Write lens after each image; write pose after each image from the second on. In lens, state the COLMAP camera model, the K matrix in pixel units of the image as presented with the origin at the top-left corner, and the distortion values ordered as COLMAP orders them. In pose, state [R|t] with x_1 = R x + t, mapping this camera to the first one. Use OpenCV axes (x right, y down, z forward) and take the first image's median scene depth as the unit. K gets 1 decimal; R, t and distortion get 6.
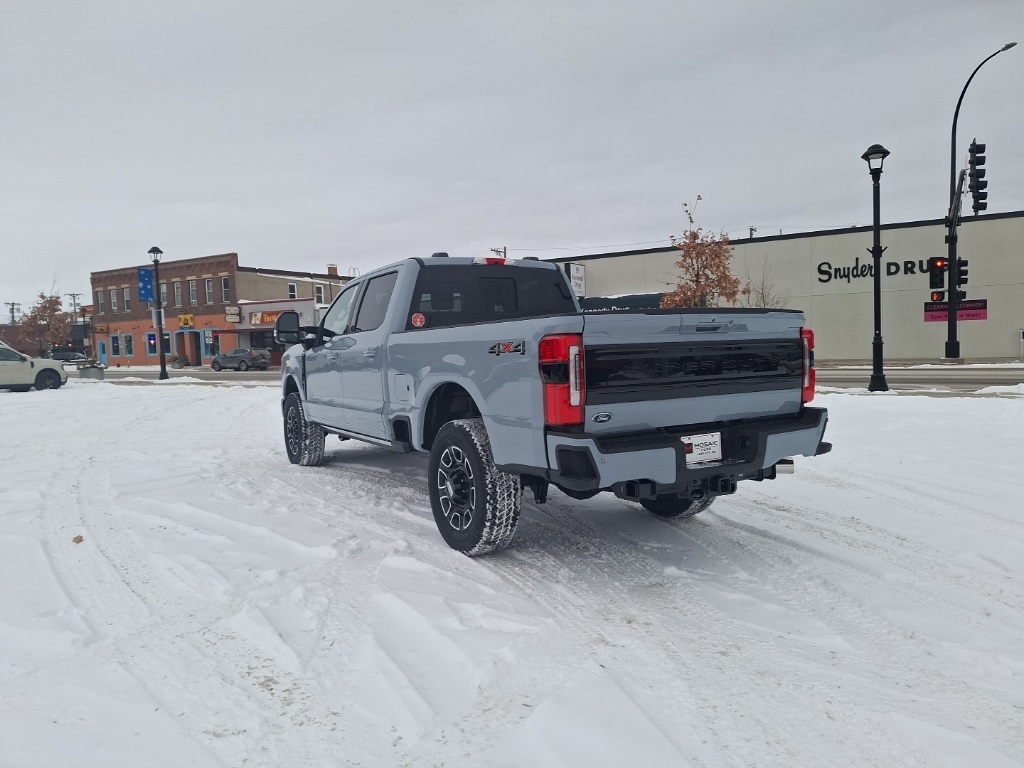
lens RADIAL K [[720.0, 0, 505.8], [0, 720.0, 379.9], [0, 0, 1]] dist [0.100526, -0.106225]
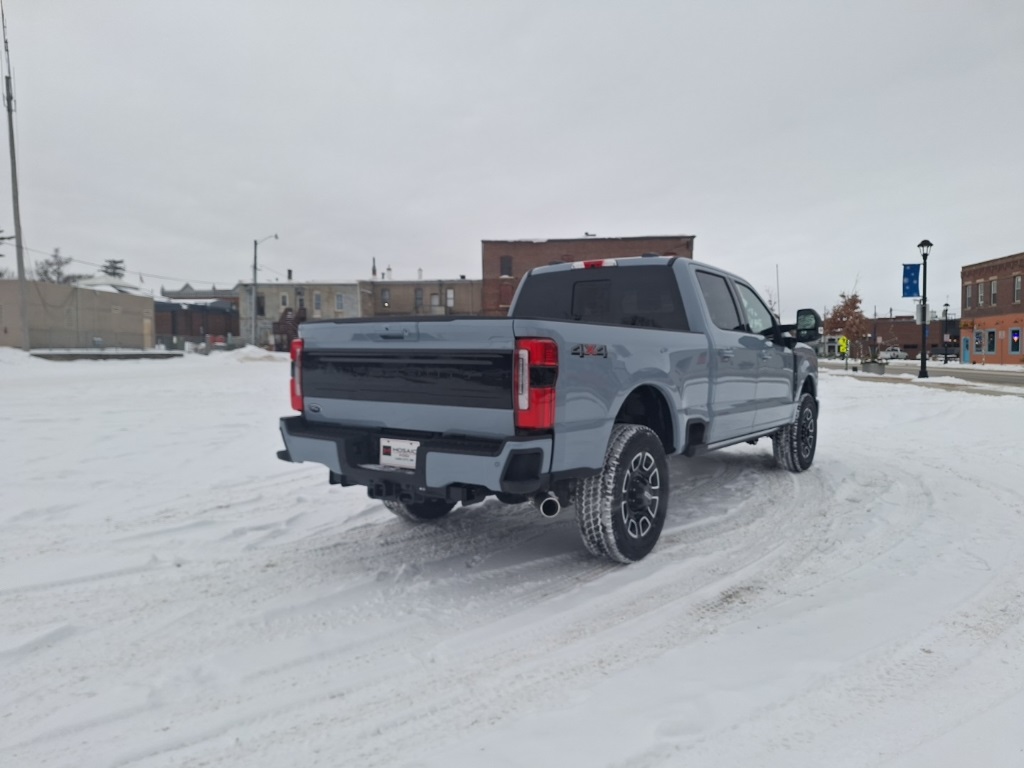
lens RADIAL K [[734.1, 0, 506.1], [0, 734.1, 368.6], [0, 0, 1]] dist [-0.001400, -0.003037]
pose [[0.413426, 0.049571, -0.909187, 0.161143], [-0.056503, 0.997989, 0.028720, -0.008034], [0.908783, 0.039498, 0.415396, 0.089791]]
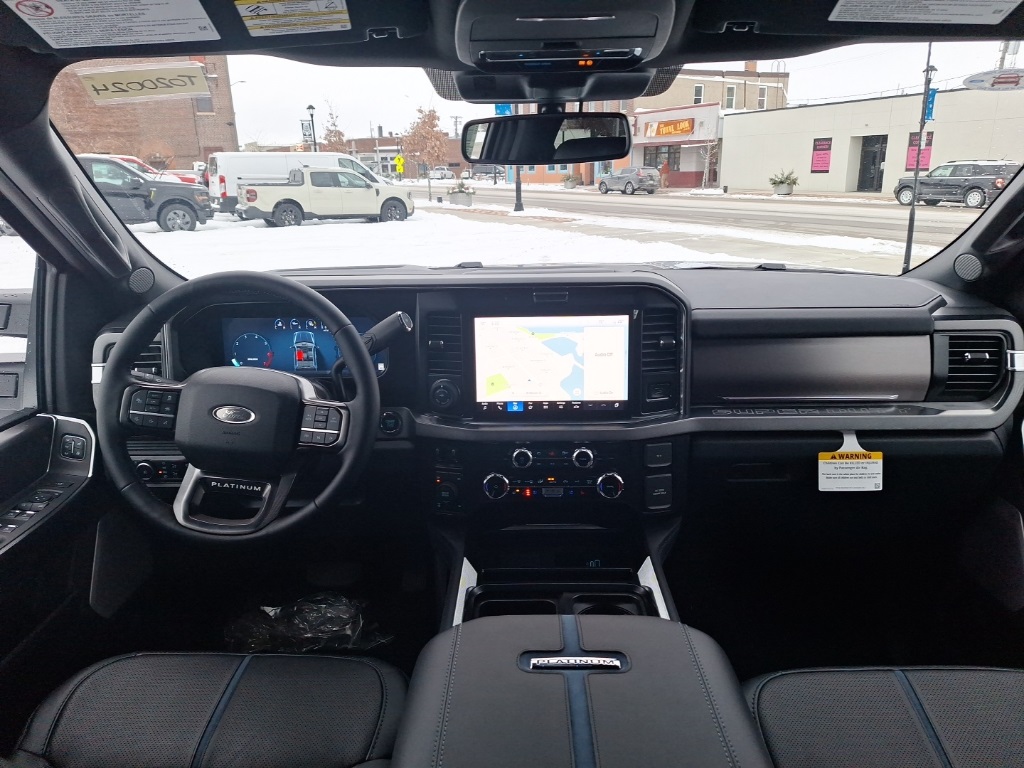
lens RADIAL K [[723.3, 0, 516.3], [0, 723.3, 385.2], [0, 0, 1]] dist [0.067801, -0.064295]
pose [[0.859979, 0.160857, -0.484315, -0.017757], [-0.032593, 0.964399, 0.262435, -0.023709], [0.509287, -0.209904, 0.834606, 0.208914]]
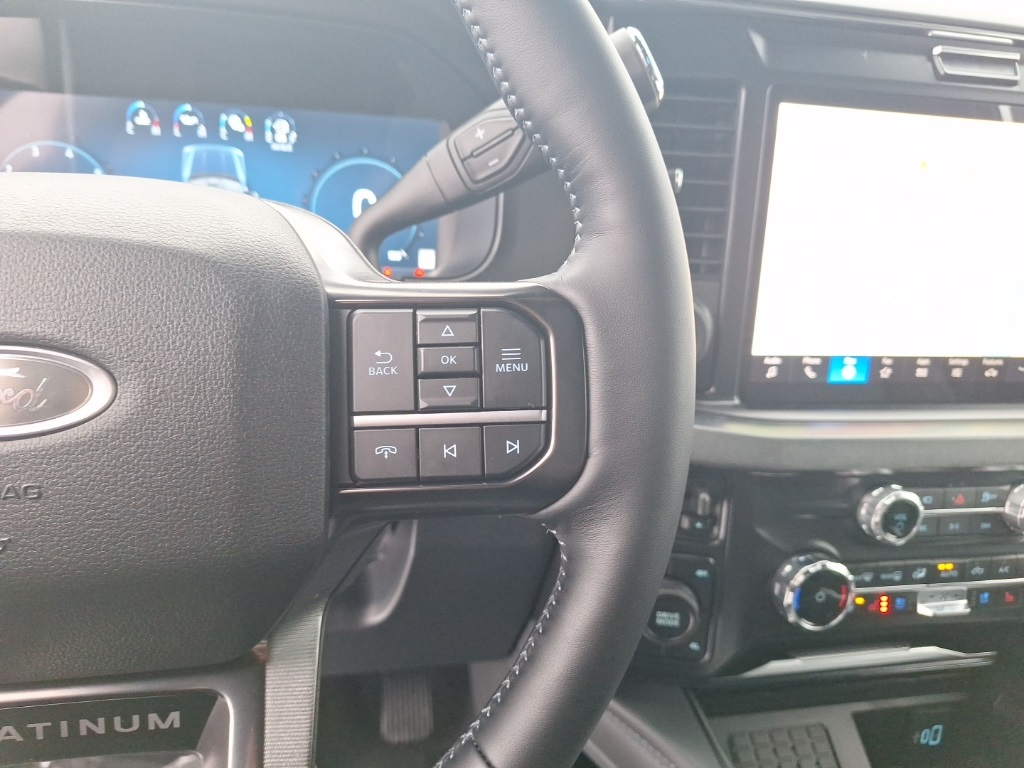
lens RADIAL K [[734.1, 0, 506.1], [0, 734.1, 368.6], [0, 0, 1]] dist [-0.001400, -0.003037]
pose [[0.940922, 0.191691, -0.279143, -0.038577], [-0.109853, 0.952556, 0.283848, -0.015849], [0.320310, -0.236414, 0.917338, 0.225560]]
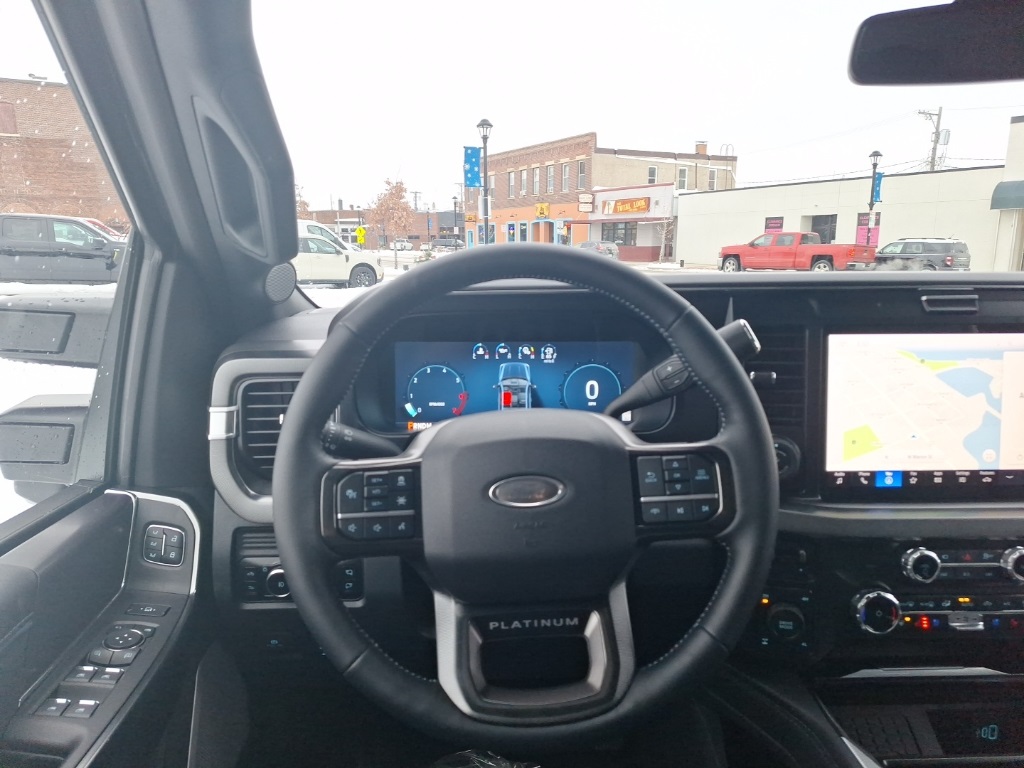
lens RADIAL K [[720.0, 0, 505.8], [0, 720.0, 379.9], [0, 0, 1]] dist [0.100526, -0.106225]
pose [[0.882540, 0.117193, -0.455399, -0.036782], [-0.048231, 0.985898, 0.160244, -0.019040], [0.467756, -0.119457, 0.875748, 0.213894]]
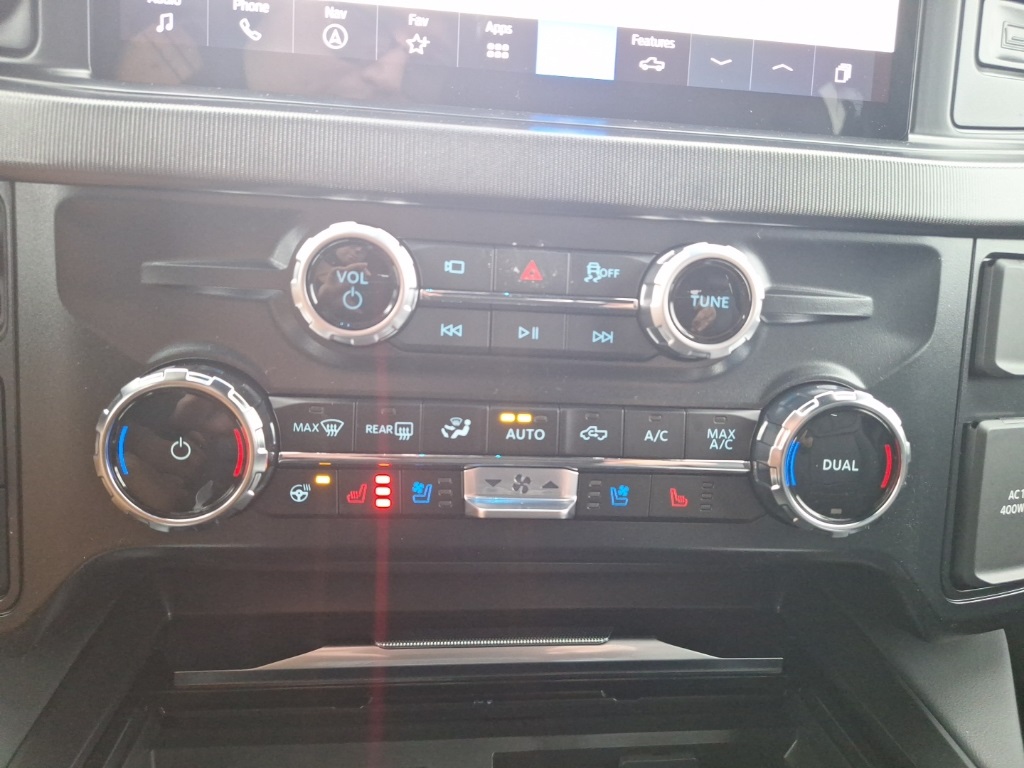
lens RADIAL K [[736.9, 0, 512.0], [0, 736.9, 384.0], [0, 0, 1]] dist [0.009532, -0.000914]
pose [[0.913805, 0.181055, -0.363566, -0.031350], [-0.106372, 0.970584, 0.215988, -0.010875], [0.391977, -0.158698, 0.906184, 0.234236]]
